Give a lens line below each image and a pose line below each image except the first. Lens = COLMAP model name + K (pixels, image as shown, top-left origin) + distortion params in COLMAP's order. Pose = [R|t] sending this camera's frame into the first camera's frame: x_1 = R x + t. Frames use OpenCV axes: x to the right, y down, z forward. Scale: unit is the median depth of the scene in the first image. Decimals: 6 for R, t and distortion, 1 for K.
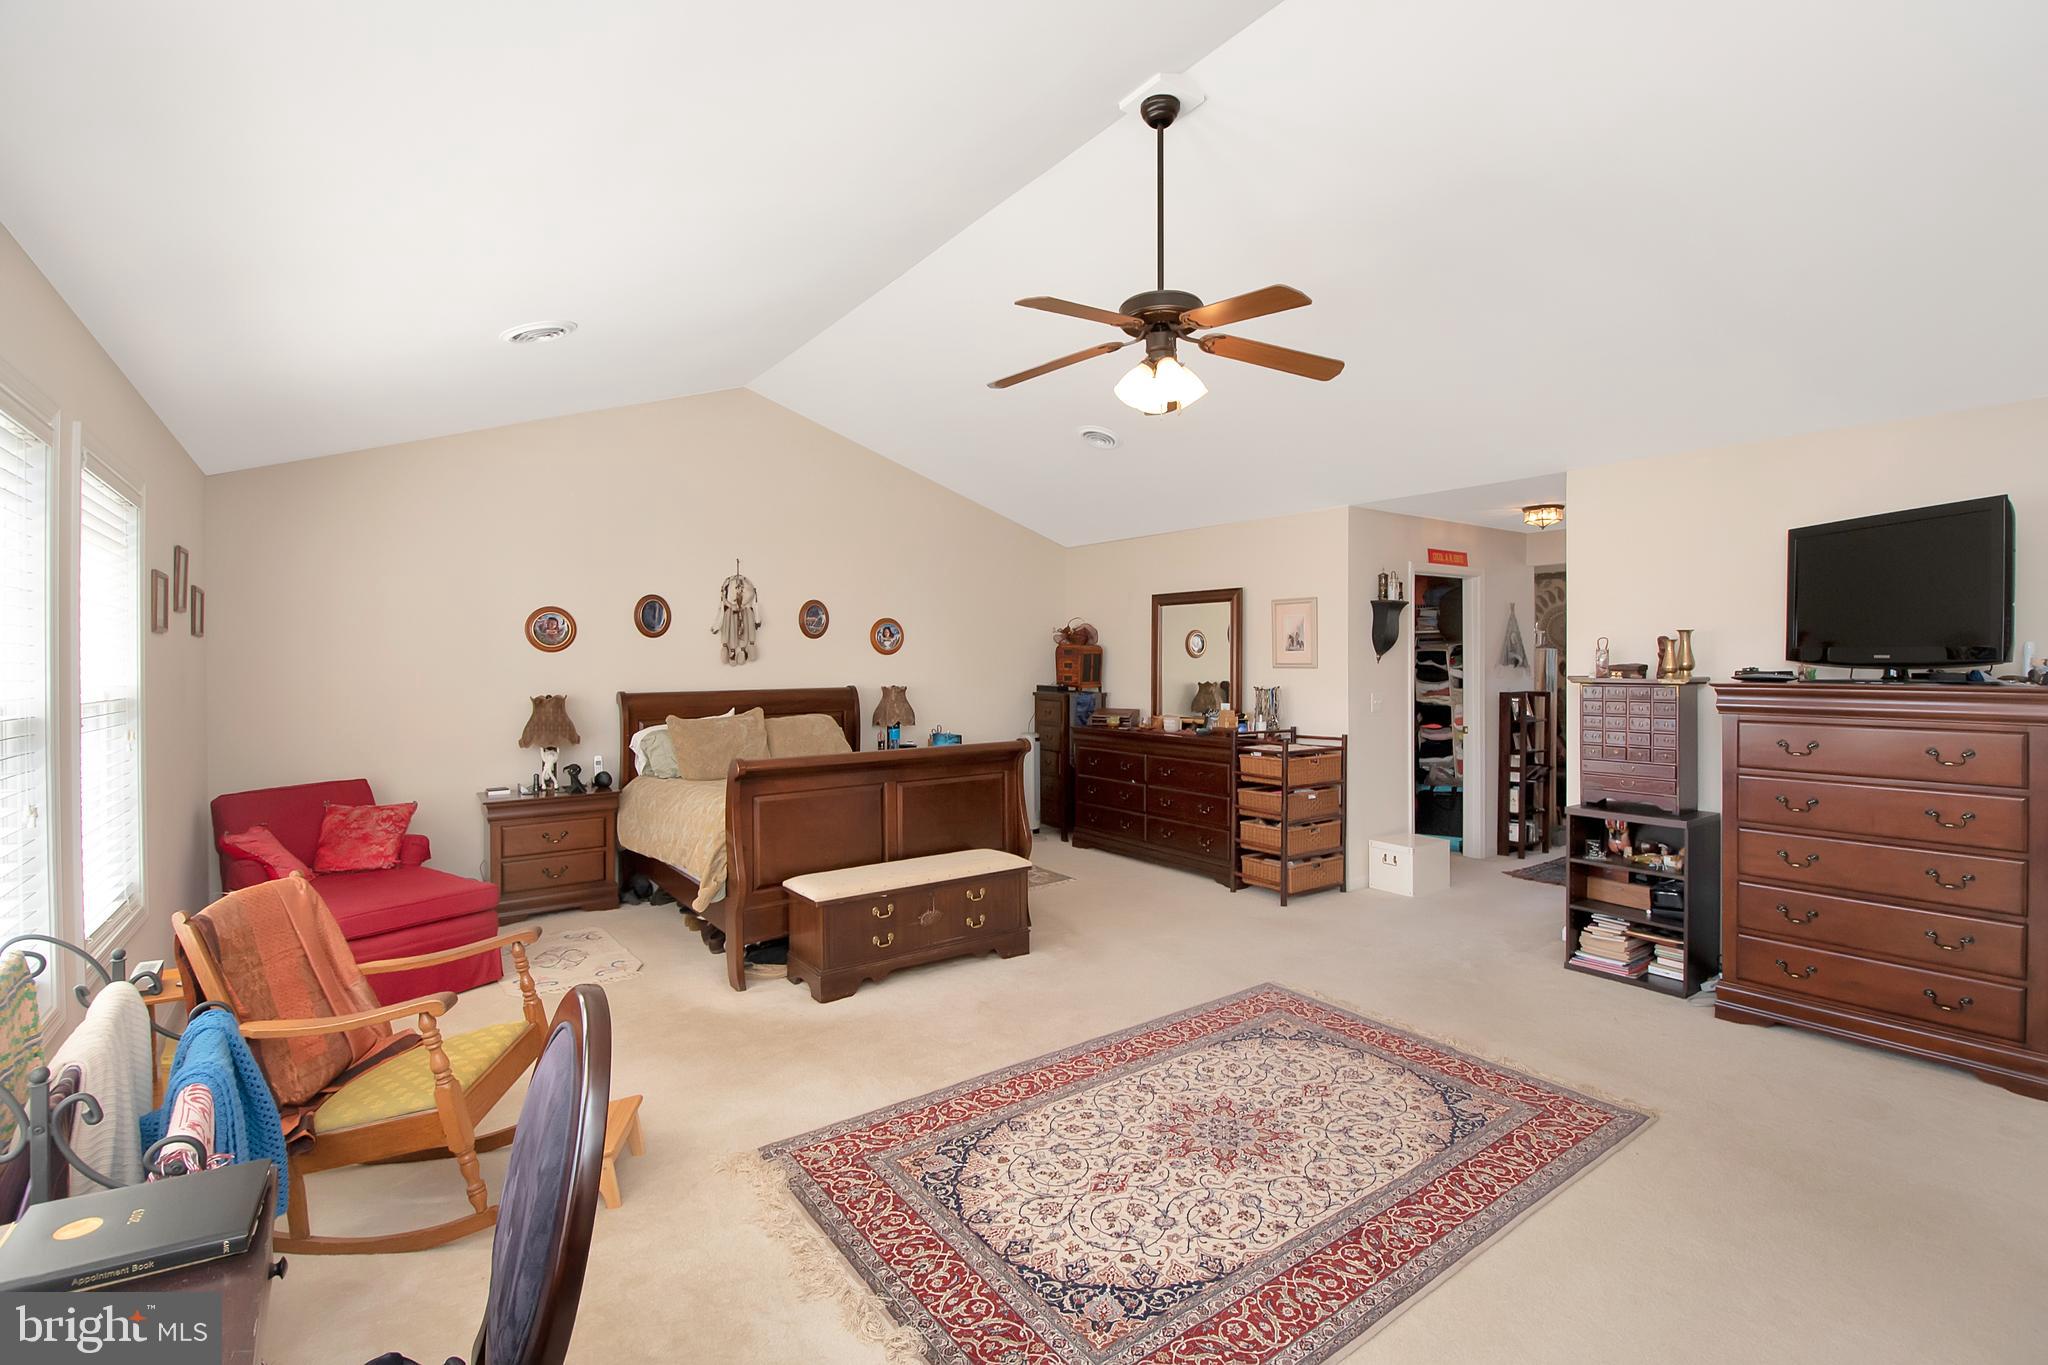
lens RADIAL K [[926.5, 0, 1033.6], [0, 926.5, 662.0], [0, 0, 1]] dist [0.000802, -0.000303]
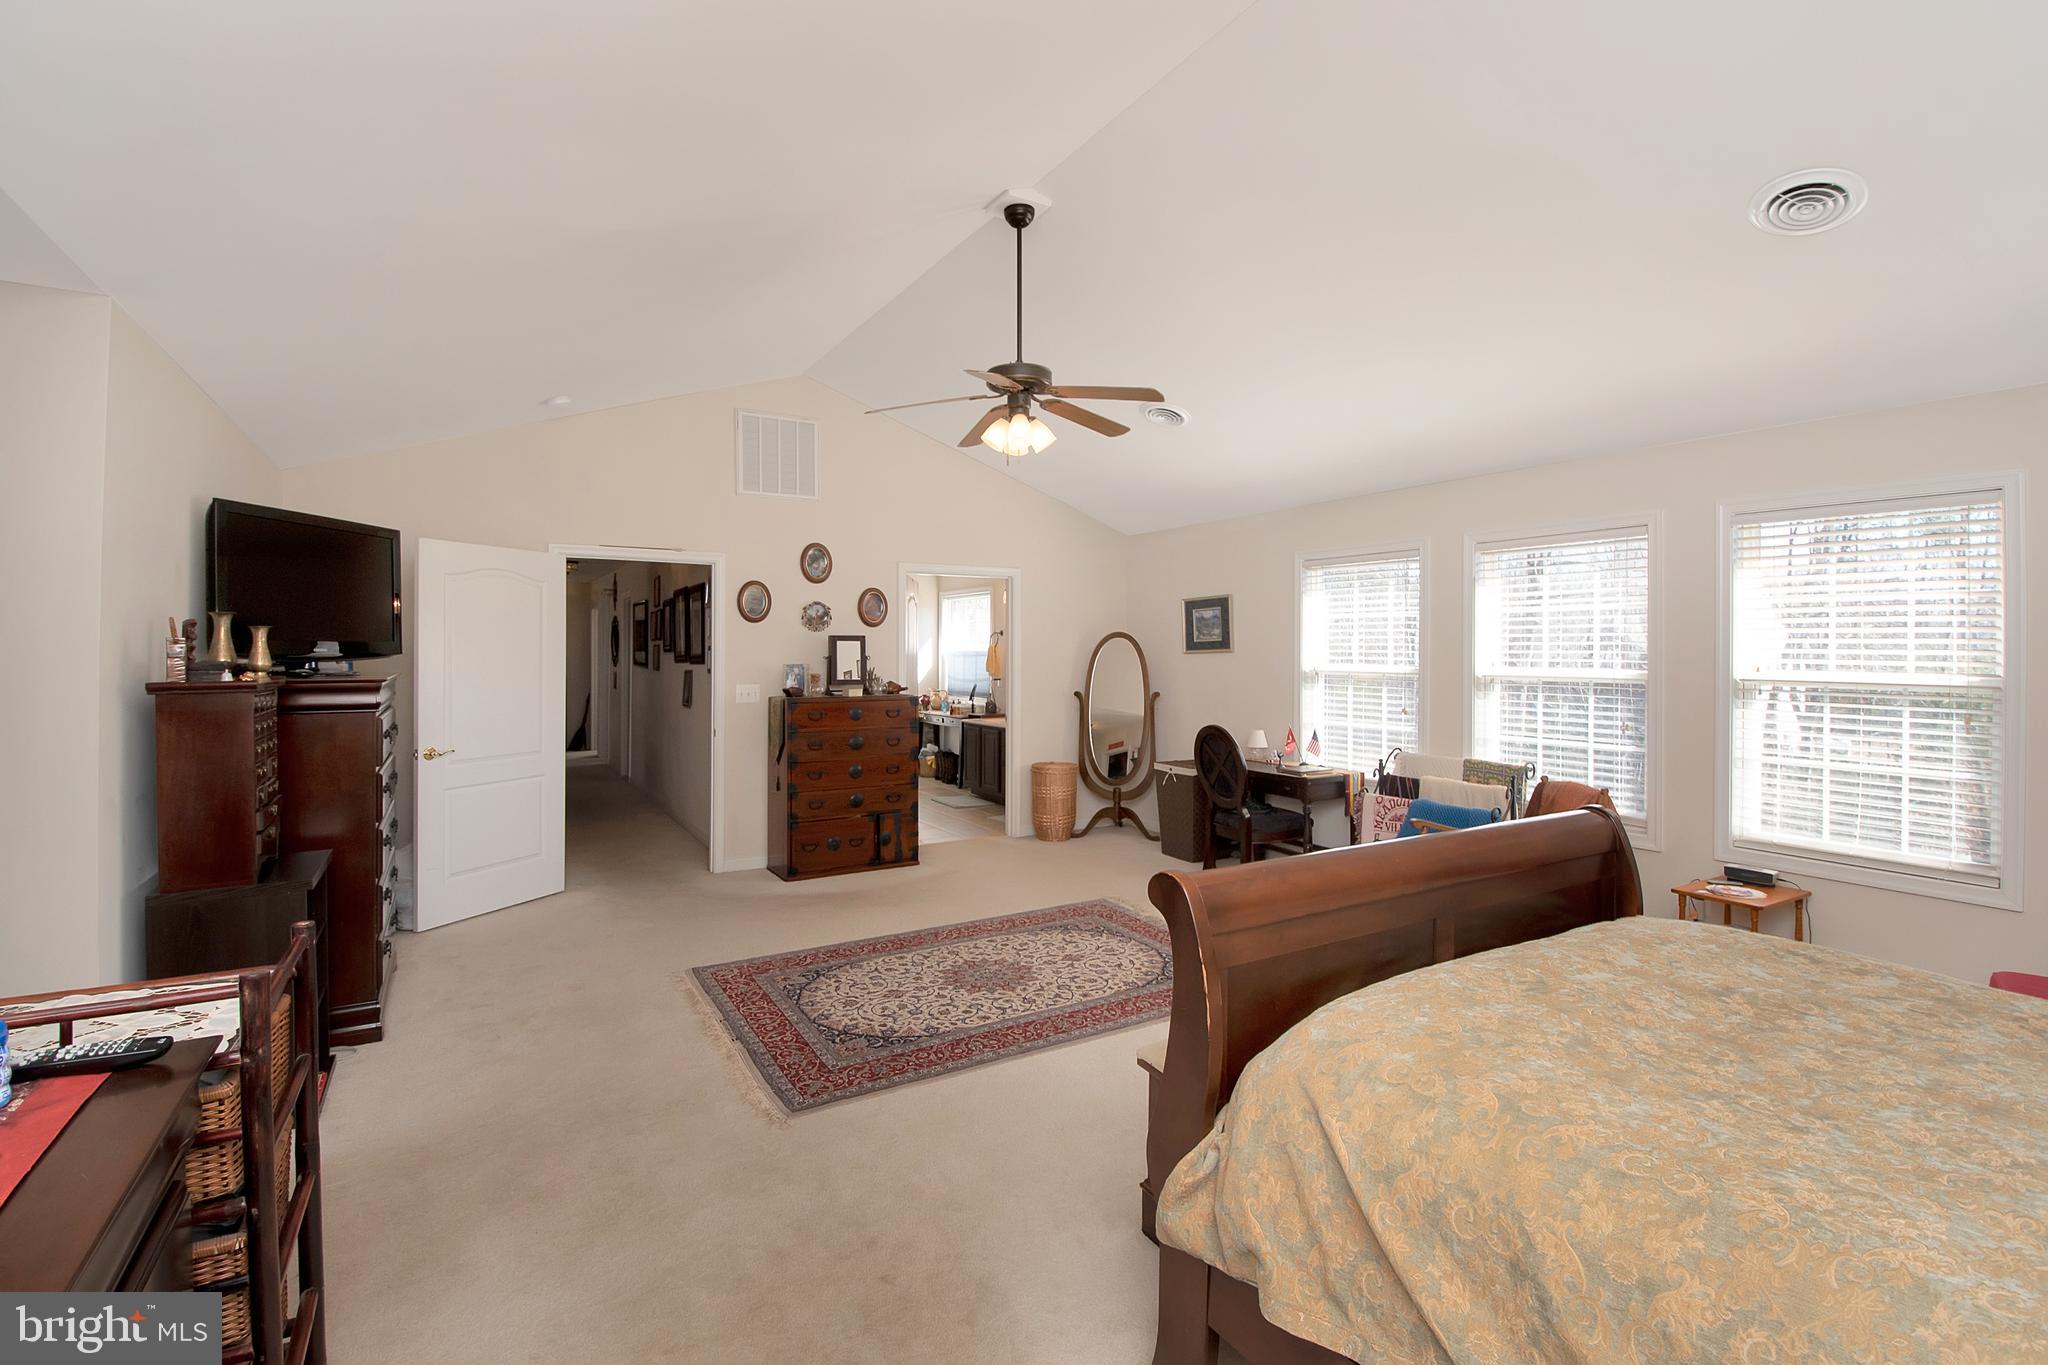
lens RADIAL K [[926.5, 0, 1033.6], [0, 926.5, 662.0], [0, 0, 1]] dist [0.000802, -0.000303]
pose [[-0.997244, 0.000006, 0.074191, 0.023632], [0.001494, 0.999799, 0.020002, -0.012451], [-0.074176, 0.020058, -0.997043, 2.209544]]
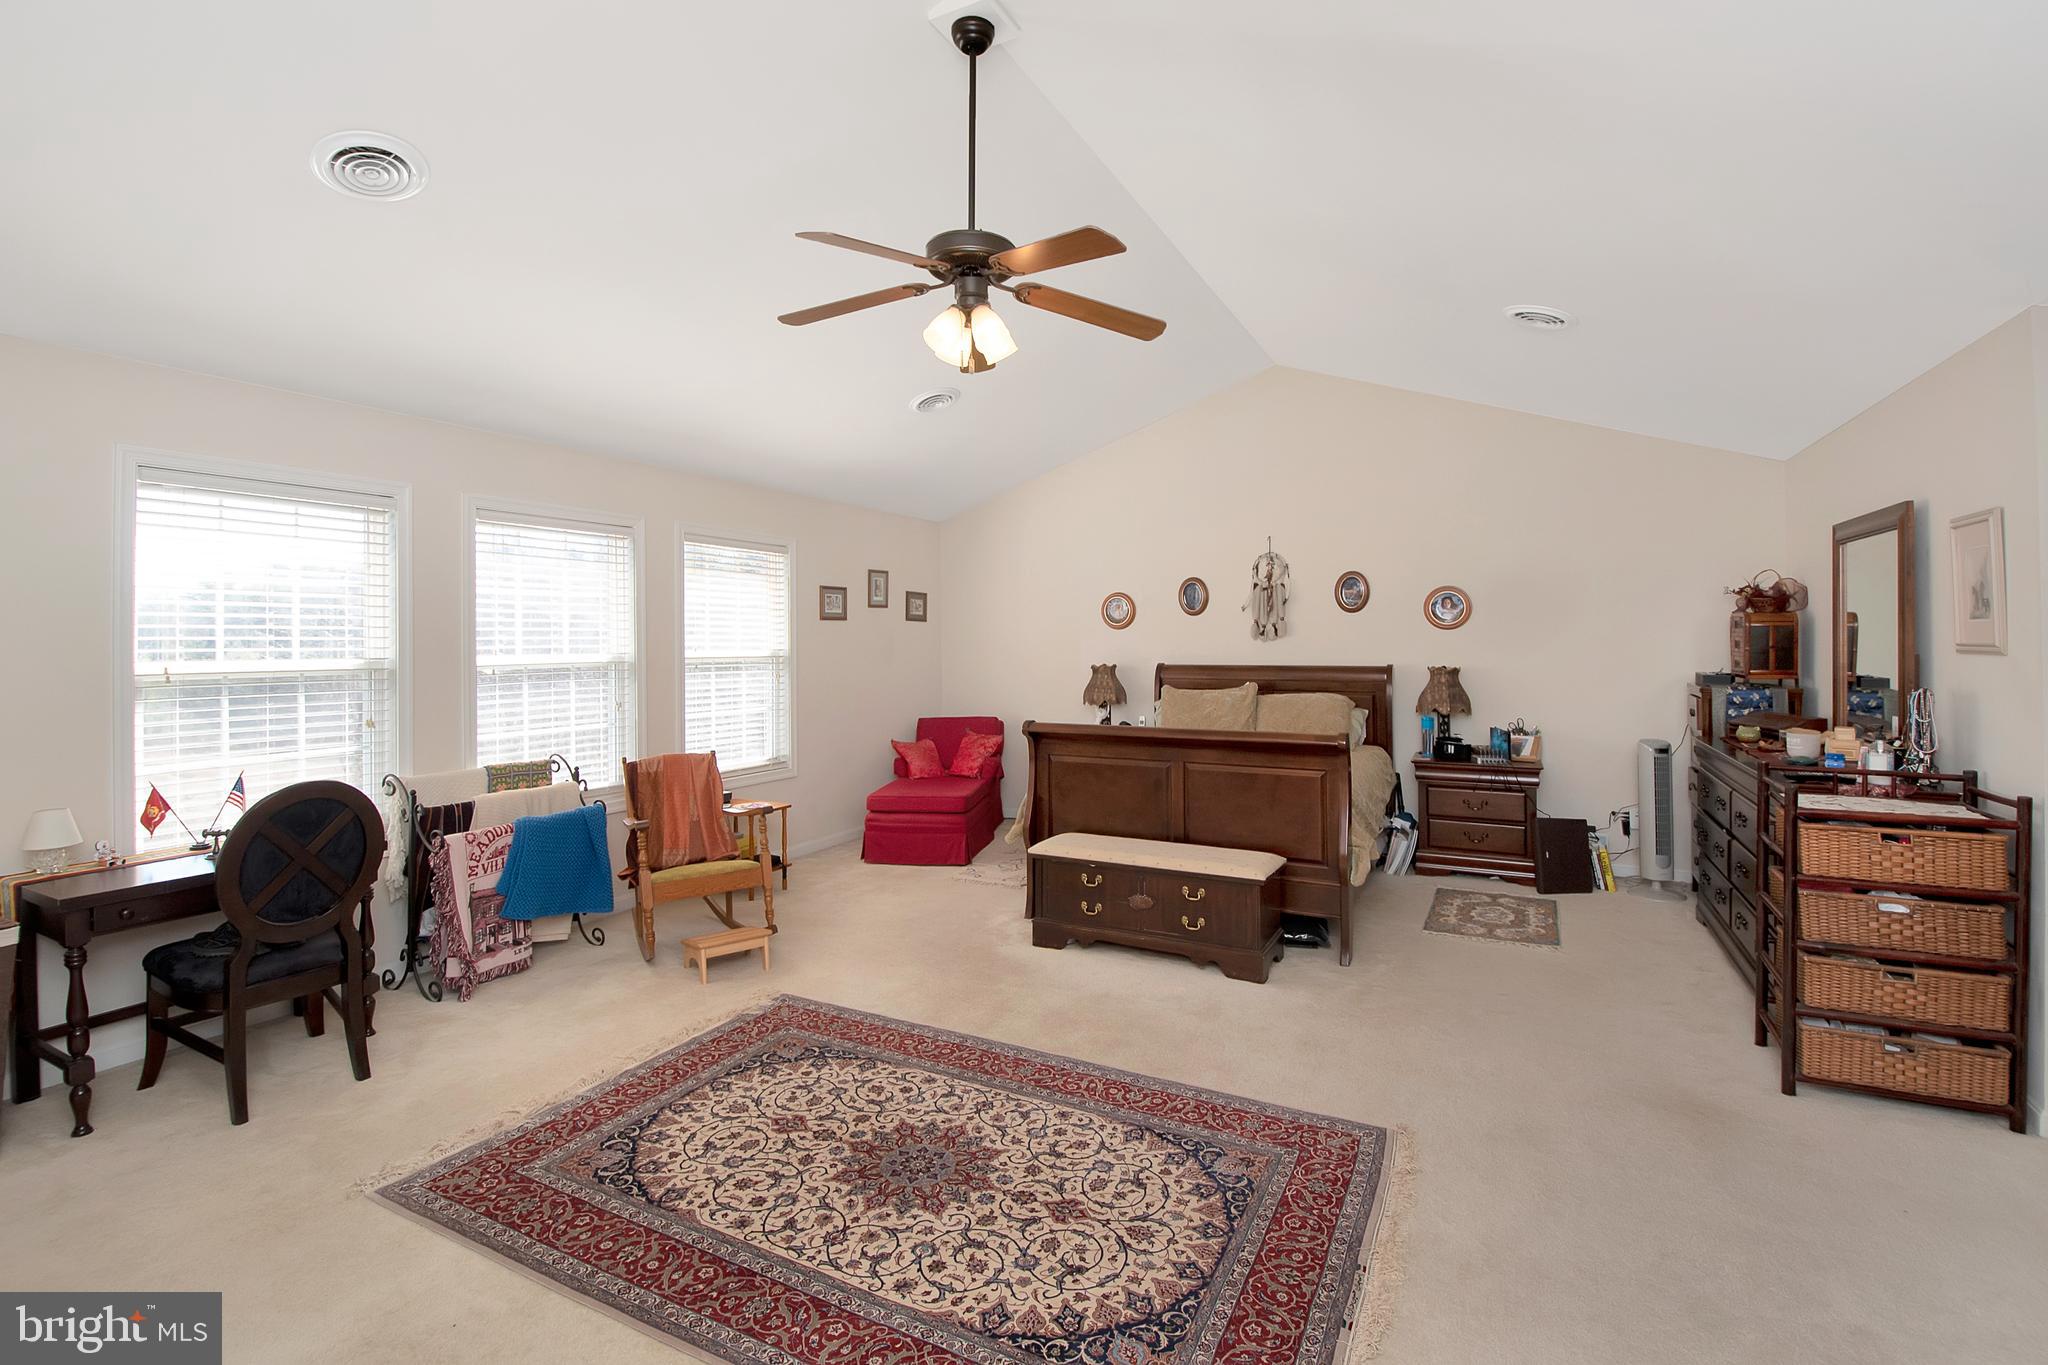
lens RADIAL K [[917.1, 0, 1022.8], [0, 917.1, 639.0], [0, 0, 1]] dist [-0.003384, -0.001027]
pose [[0.446269, 0.004468, -0.894887, 0.942368], [-0.002710, 0.999990, 0.003642, -0.003075], [0.894895, 0.000800, 0.446277, 0.630622]]
